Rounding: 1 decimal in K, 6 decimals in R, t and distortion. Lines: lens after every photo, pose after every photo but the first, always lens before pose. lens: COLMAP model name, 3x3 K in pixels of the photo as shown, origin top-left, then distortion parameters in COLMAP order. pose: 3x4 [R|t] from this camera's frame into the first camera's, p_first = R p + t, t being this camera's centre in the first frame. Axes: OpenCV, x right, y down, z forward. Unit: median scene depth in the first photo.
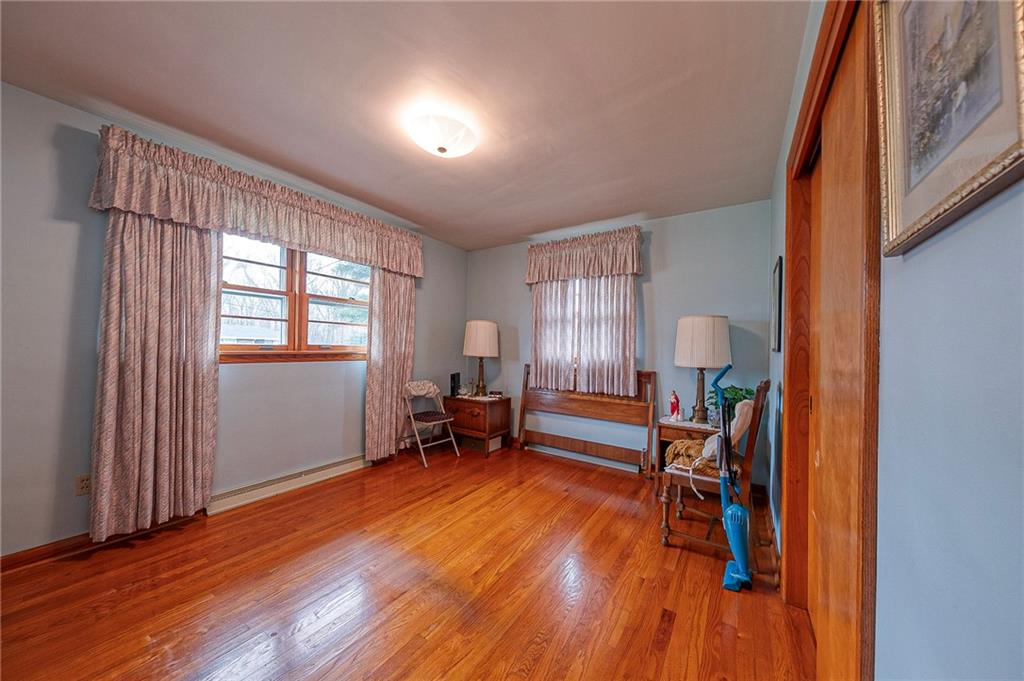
lens RADIAL K [[339.9, 0, 511.9], [0, 339.9, 344.0], [0, 0, 1]] dist [0.002843, -0.001485]
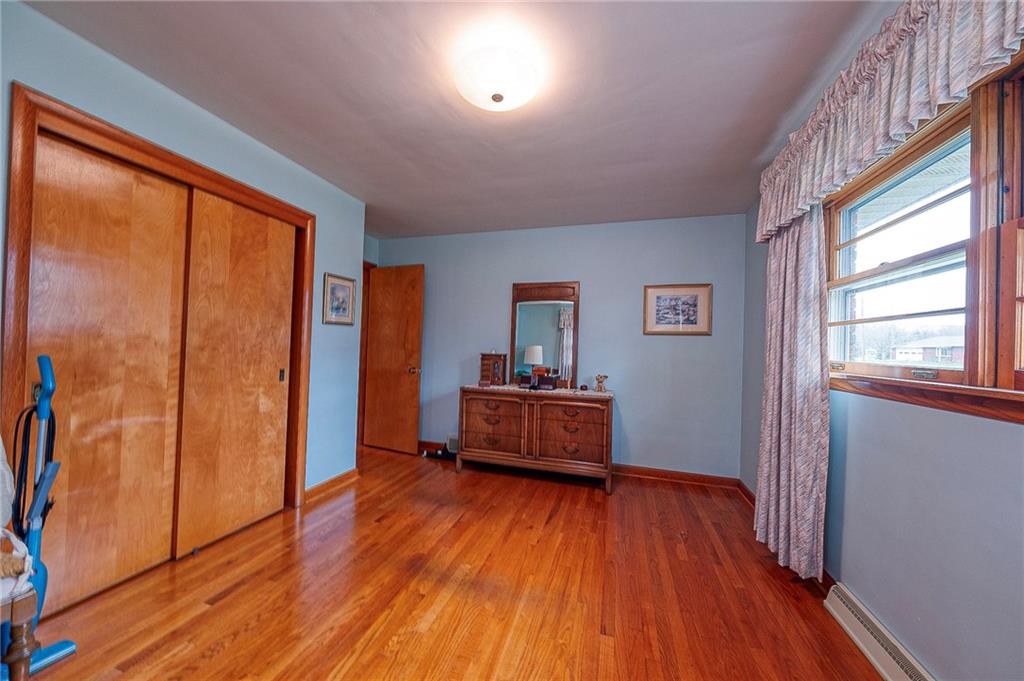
lens RADIAL K [[339.9, 0, 511.6], [0, 339.9, 341.9], [0, 0, 1]] dist [0.002843, -0.001485]
pose [[-0.956996, -0.039895, -0.287345, -0.041595], [-0.034549, 0.999123, -0.023655, -0.002854], [0.288037, -0.012710, -0.957535, 1.446977]]
